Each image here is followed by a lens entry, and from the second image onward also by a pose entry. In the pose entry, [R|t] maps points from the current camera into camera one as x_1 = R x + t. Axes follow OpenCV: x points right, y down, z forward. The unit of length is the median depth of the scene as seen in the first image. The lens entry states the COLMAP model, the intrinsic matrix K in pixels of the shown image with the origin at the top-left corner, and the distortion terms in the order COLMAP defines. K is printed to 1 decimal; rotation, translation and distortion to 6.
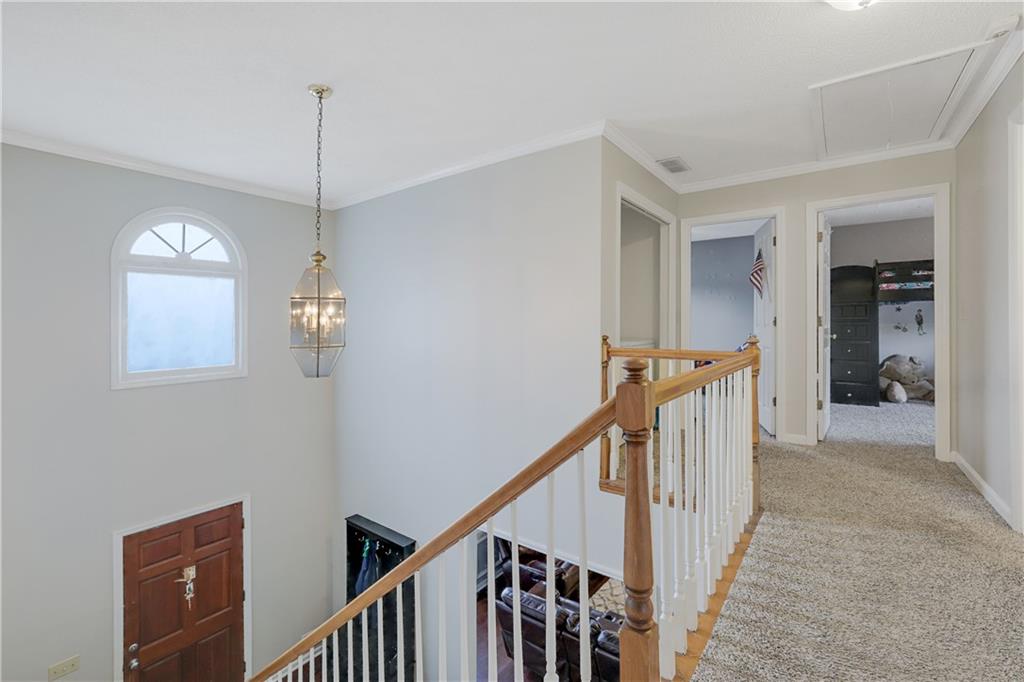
lens RADIAL K [[445.7, 0, 506.5], [0, 445.7, 337.5], [0, 0, 1]] dist [-0.042406, 0.012758]
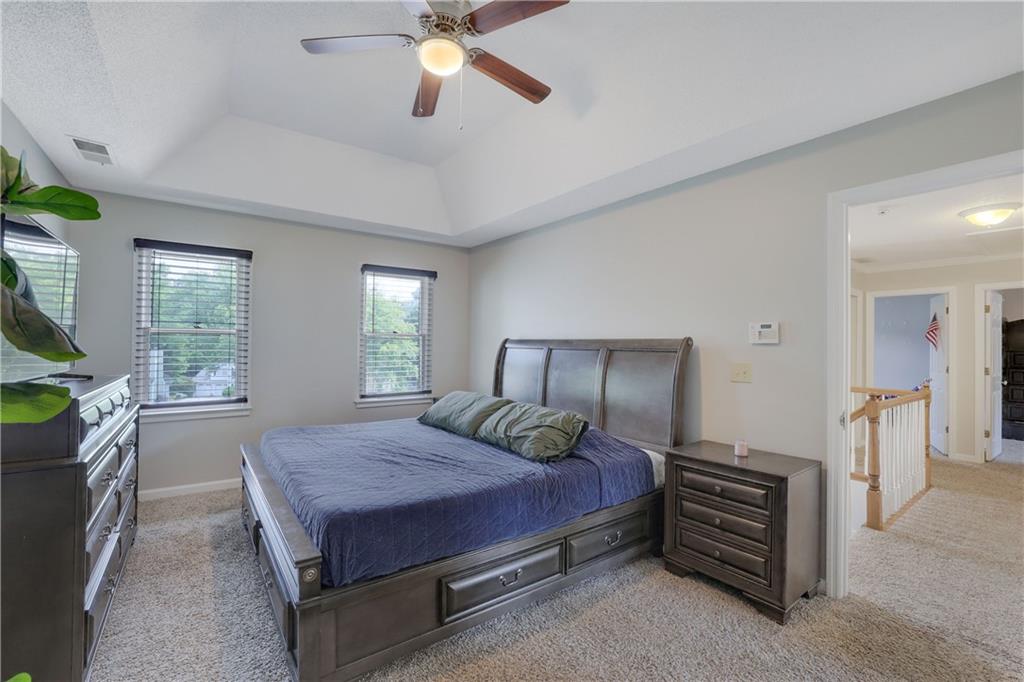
lens RADIAL K [[445.7, 0, 506.5], [0, 445.7, 337.5], [0, 0, 1]] dist [-0.042406, 0.012758]
pose [[0.964038, 0.030984, -0.263954, -0.374946], [-0.042785, 0.998320, -0.039075, -0.026658], [0.262299, 0.048963, 0.963744, -0.692669]]
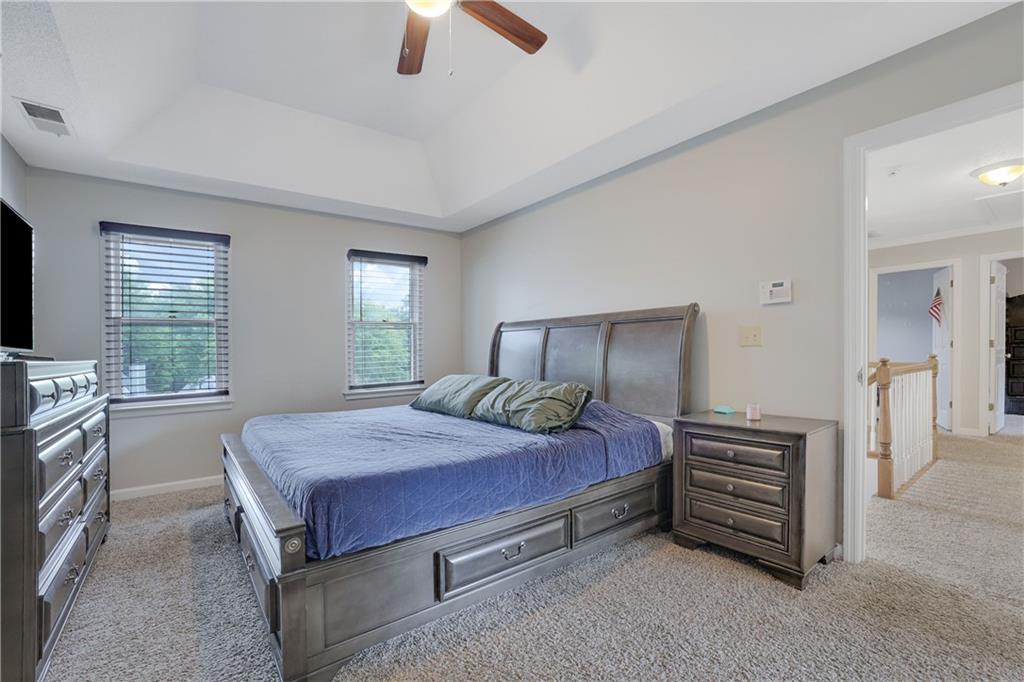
lens RADIAL K [[459.3, 0, 515.6], [0, 459.3, 340.1], [0, 0, 1]] dist [-0.043854, 0.014597]
pose [[0.972396, 0.021710, -0.232324, -0.385773], [-0.026640, 0.999481, -0.018103, 0.015868], [0.231810, 0.023792, 0.972470, -0.666396]]
